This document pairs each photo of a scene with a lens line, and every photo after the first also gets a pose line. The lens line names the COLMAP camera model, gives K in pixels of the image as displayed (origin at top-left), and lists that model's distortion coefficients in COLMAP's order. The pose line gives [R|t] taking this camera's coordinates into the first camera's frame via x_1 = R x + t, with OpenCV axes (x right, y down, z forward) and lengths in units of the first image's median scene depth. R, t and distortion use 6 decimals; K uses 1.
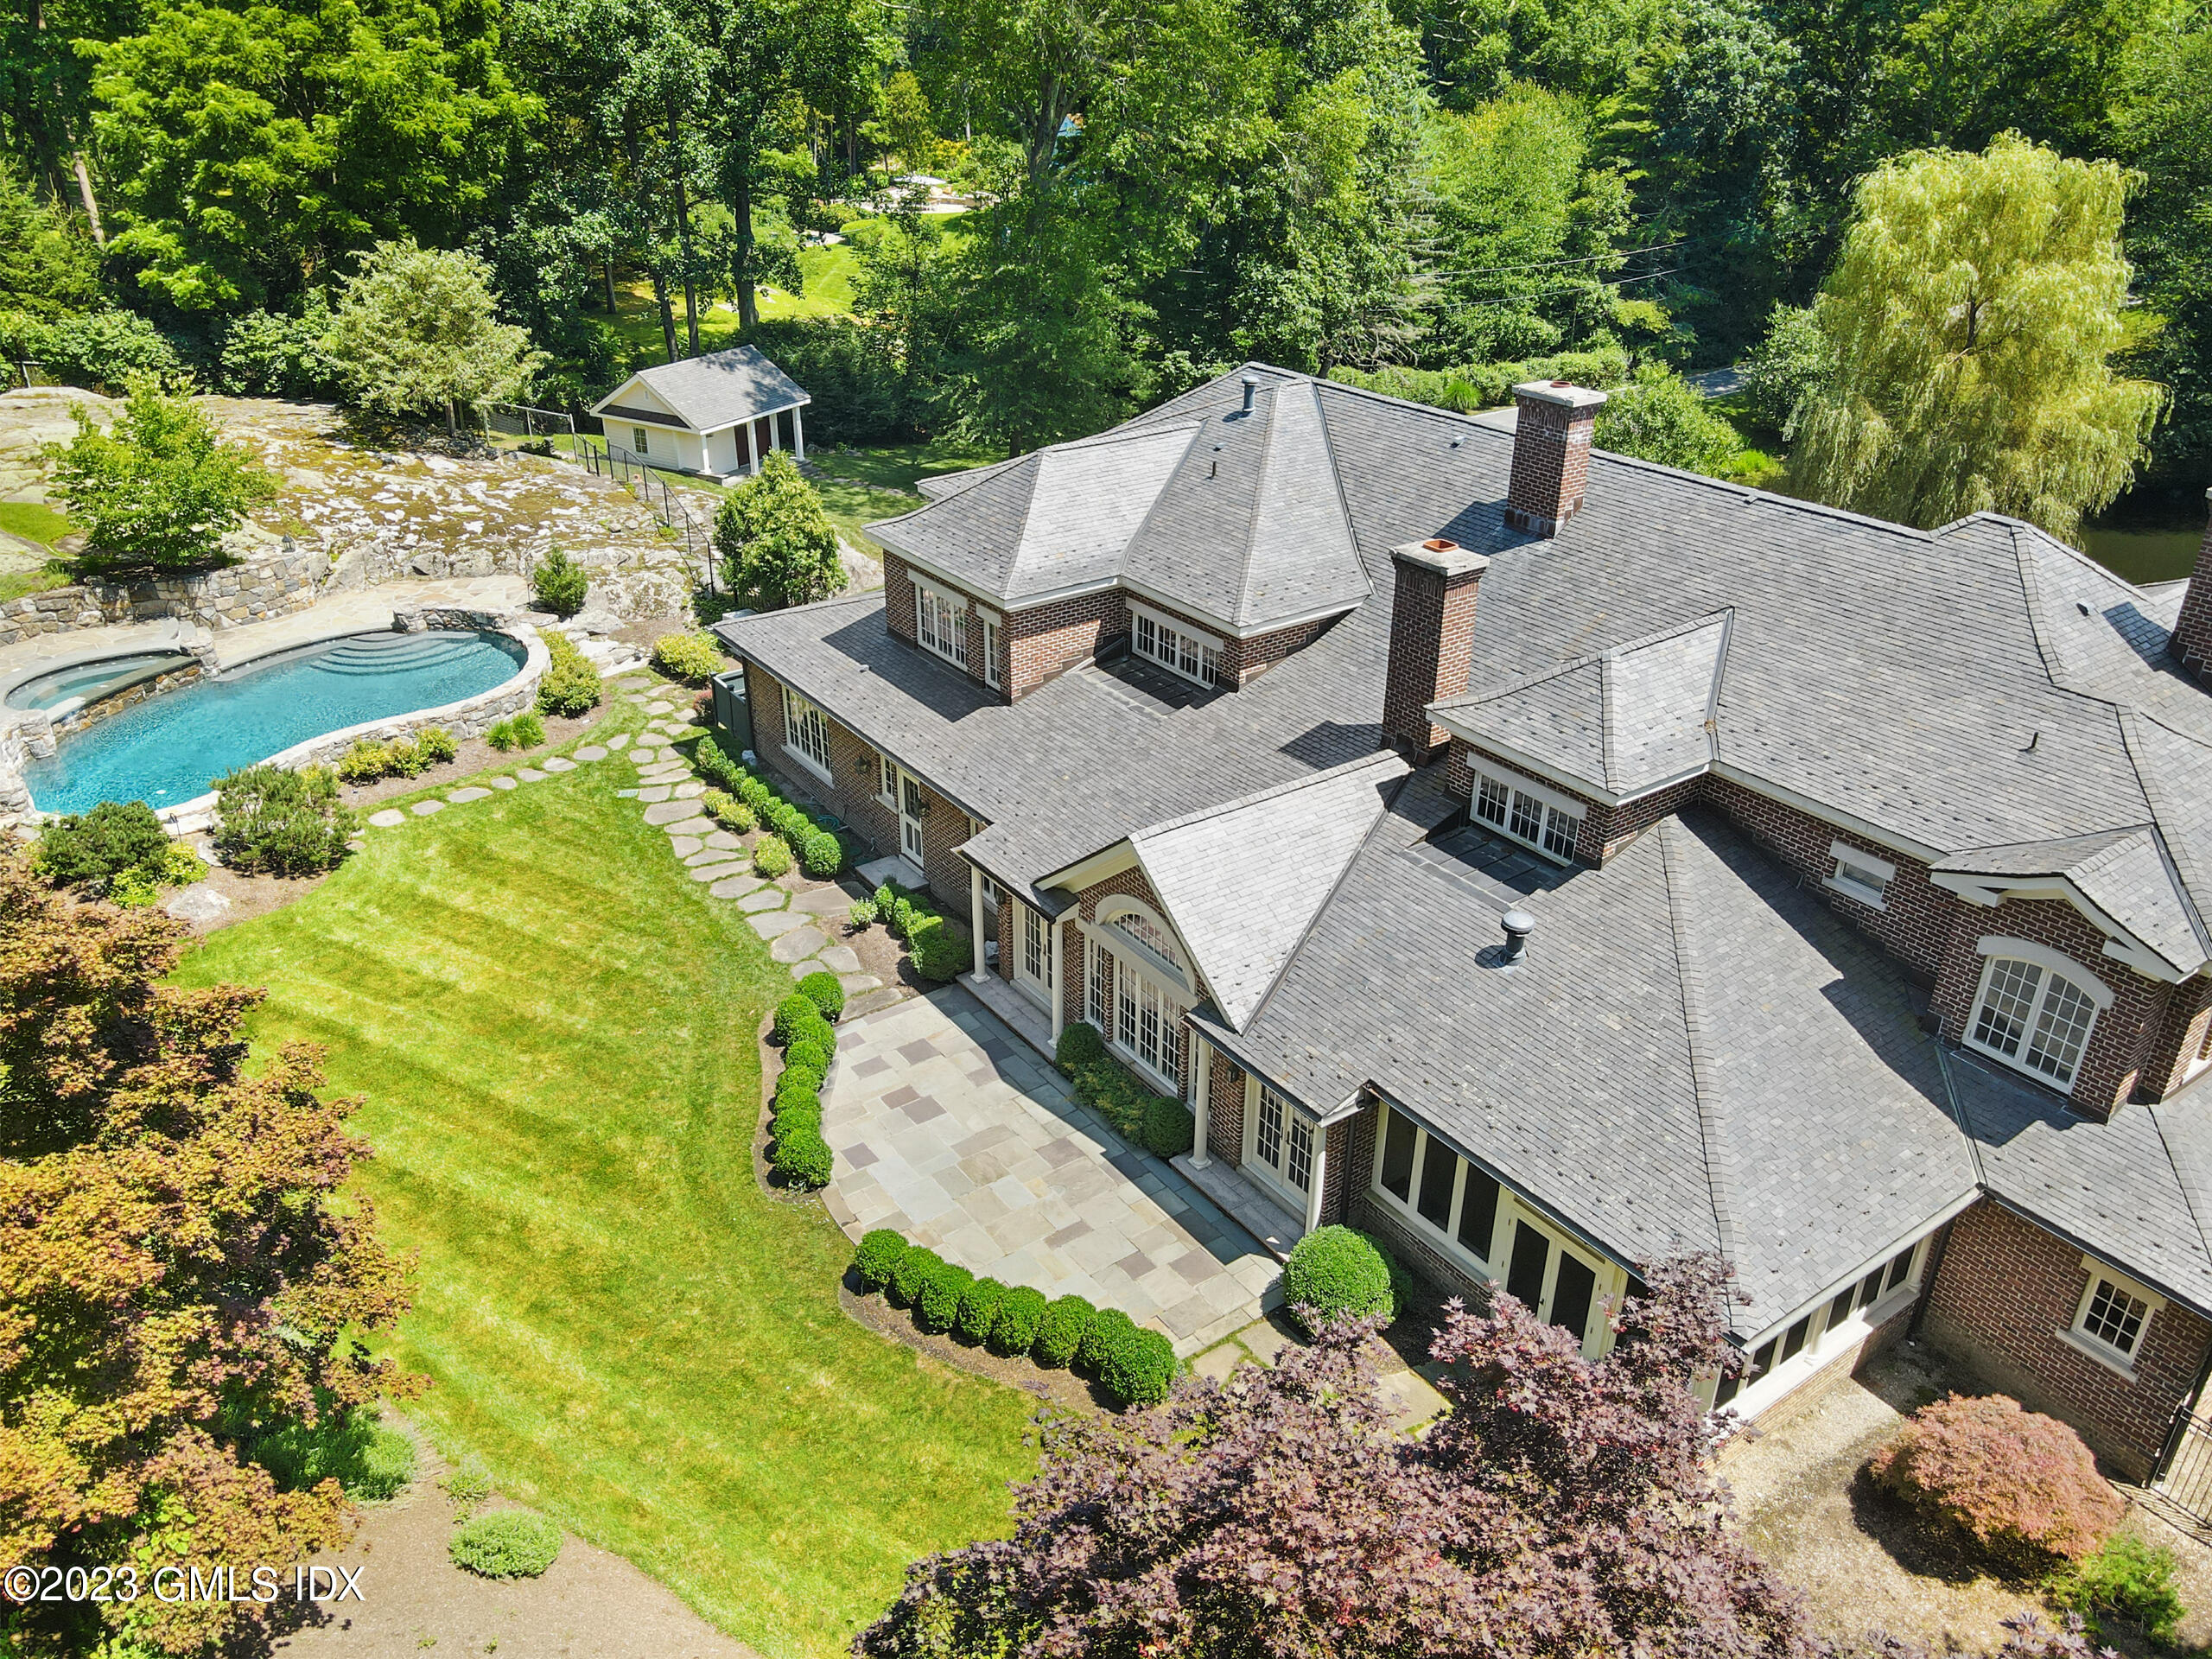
lens RADIAL K [[1654.7, 0, 1100.7], [0, 1654.7, 832.6], [0, 0, 1]] dist [0.013829, 0.005412]
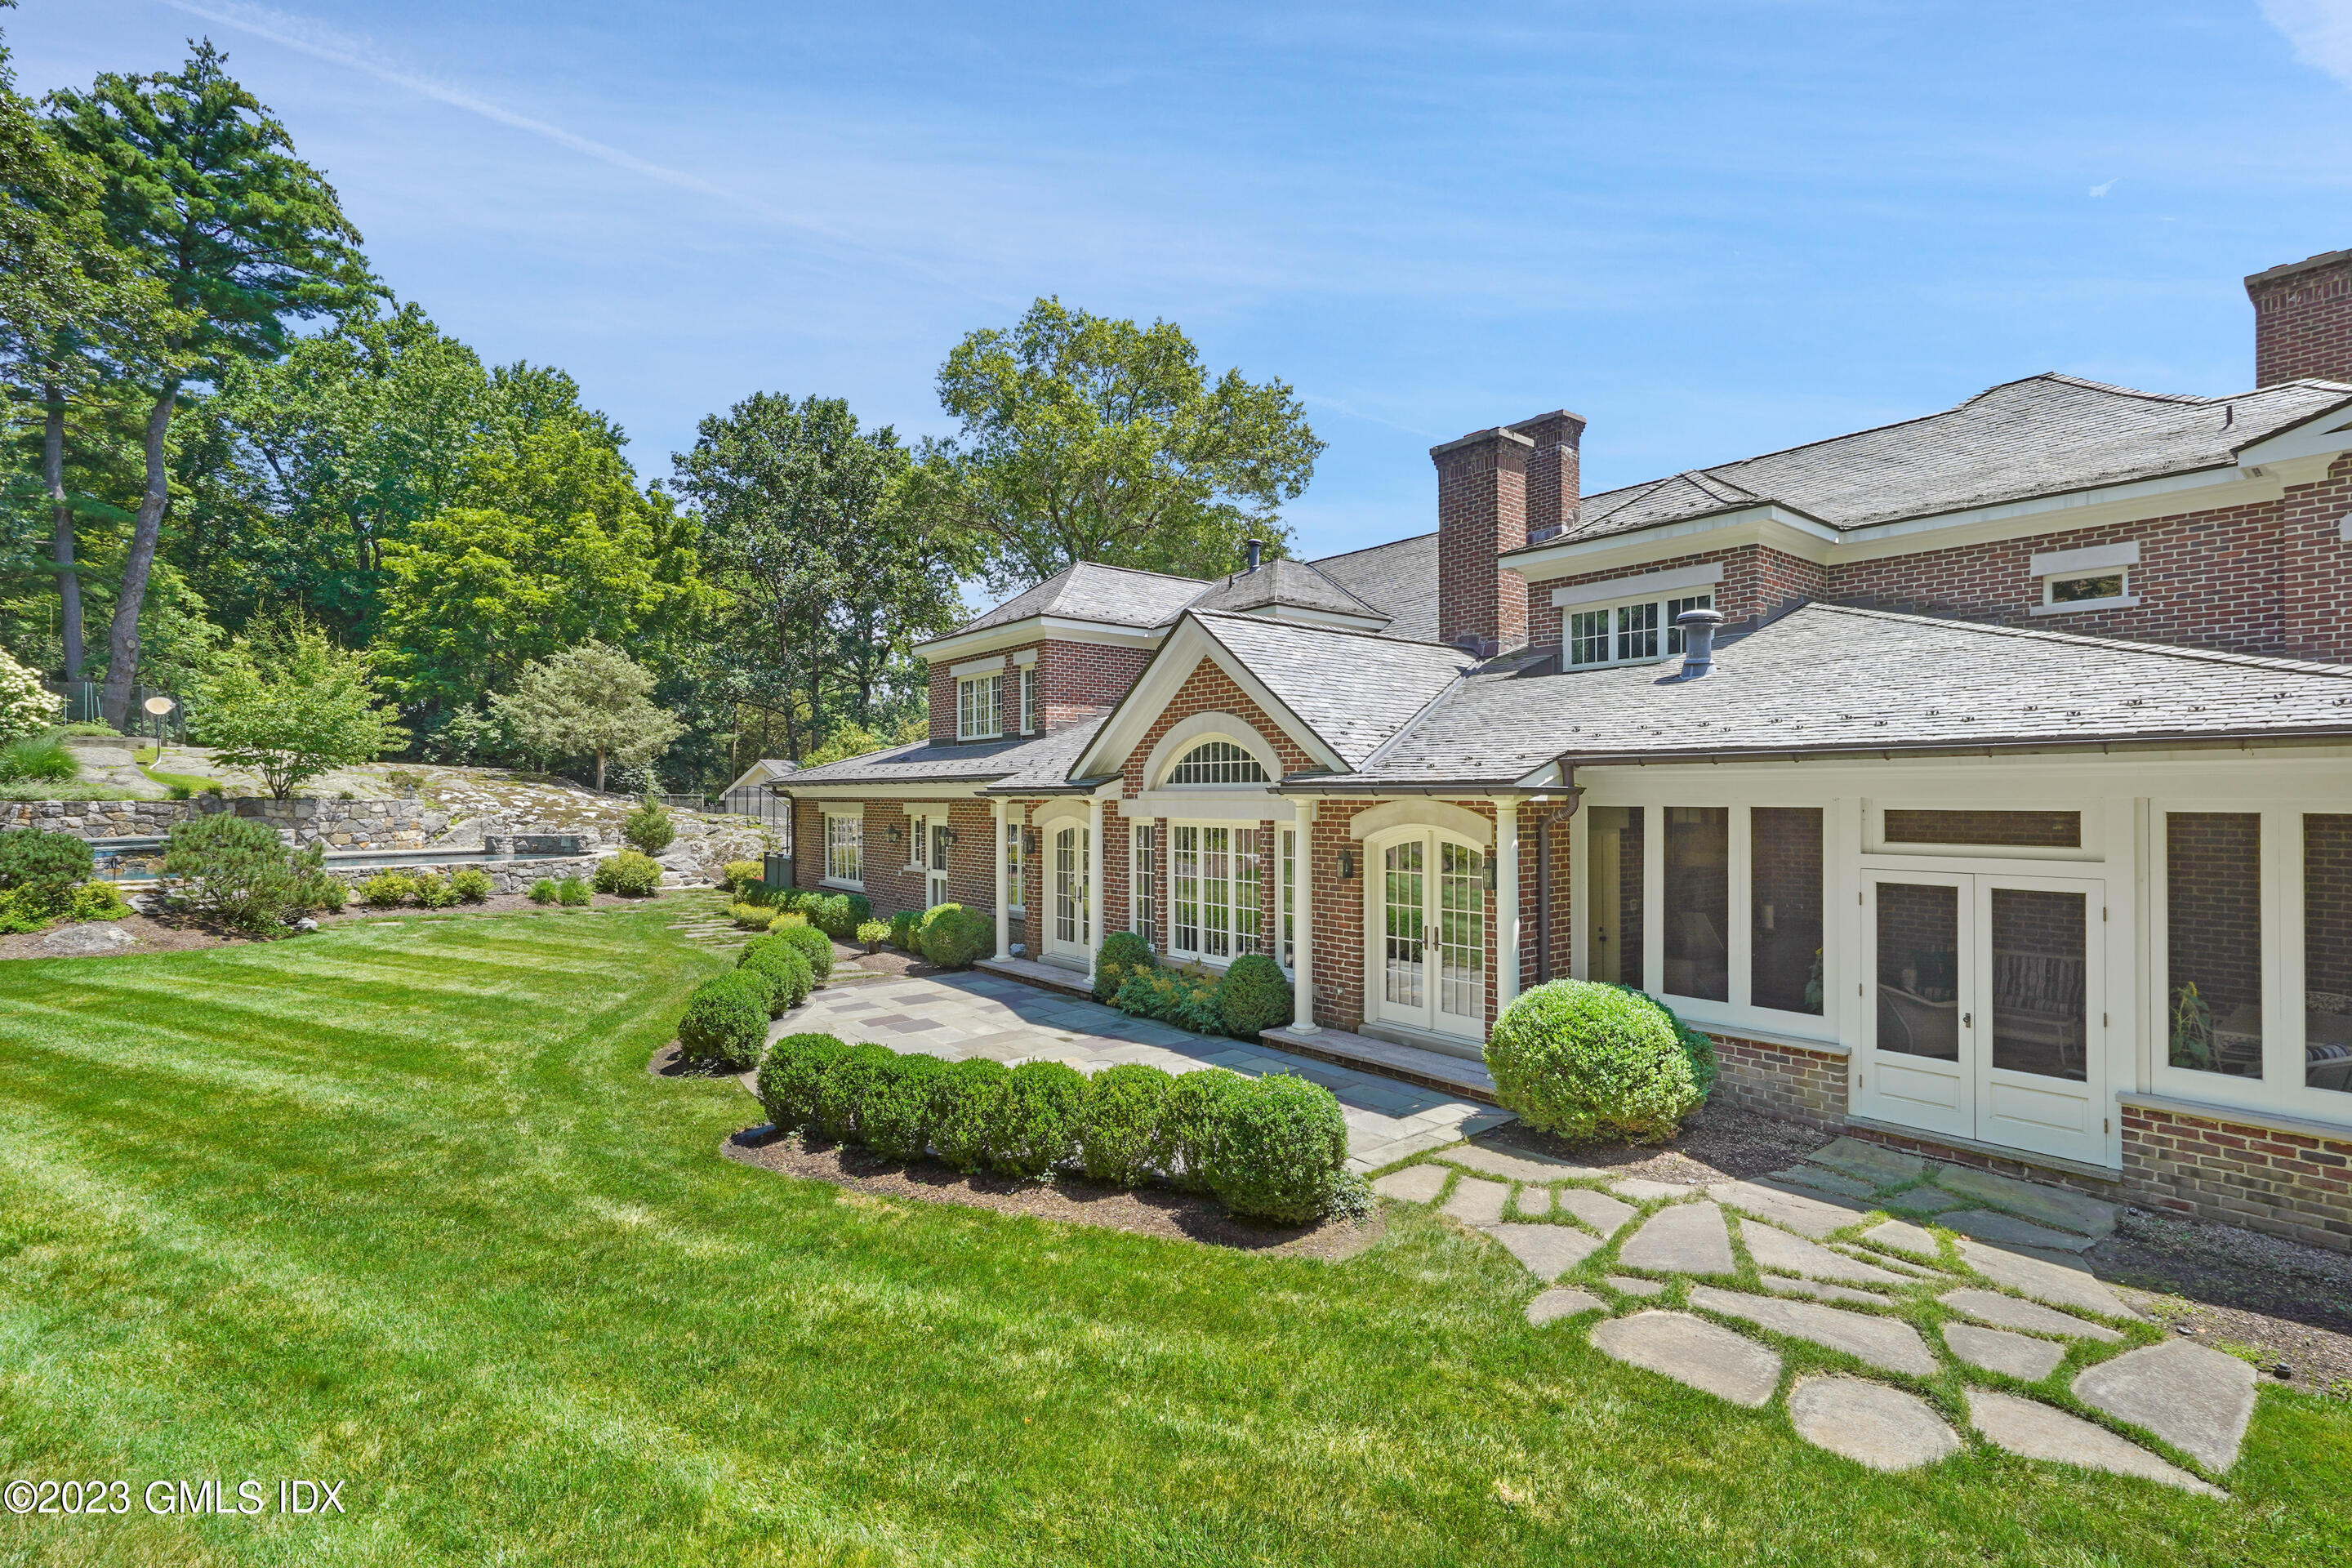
lens RADIAL K [[1073.0, 0, 1165.7], [0, 1073.0, 790.1], [0, 0, 1]] dist [0.001579, -0.001027]
pose [[0.998428, -0.014816, 0.054047, -0.017087], [0.038766, 0.879044, -0.475162, 0.256791], [-0.040470, 0.476511, 0.878237, 0.445171]]
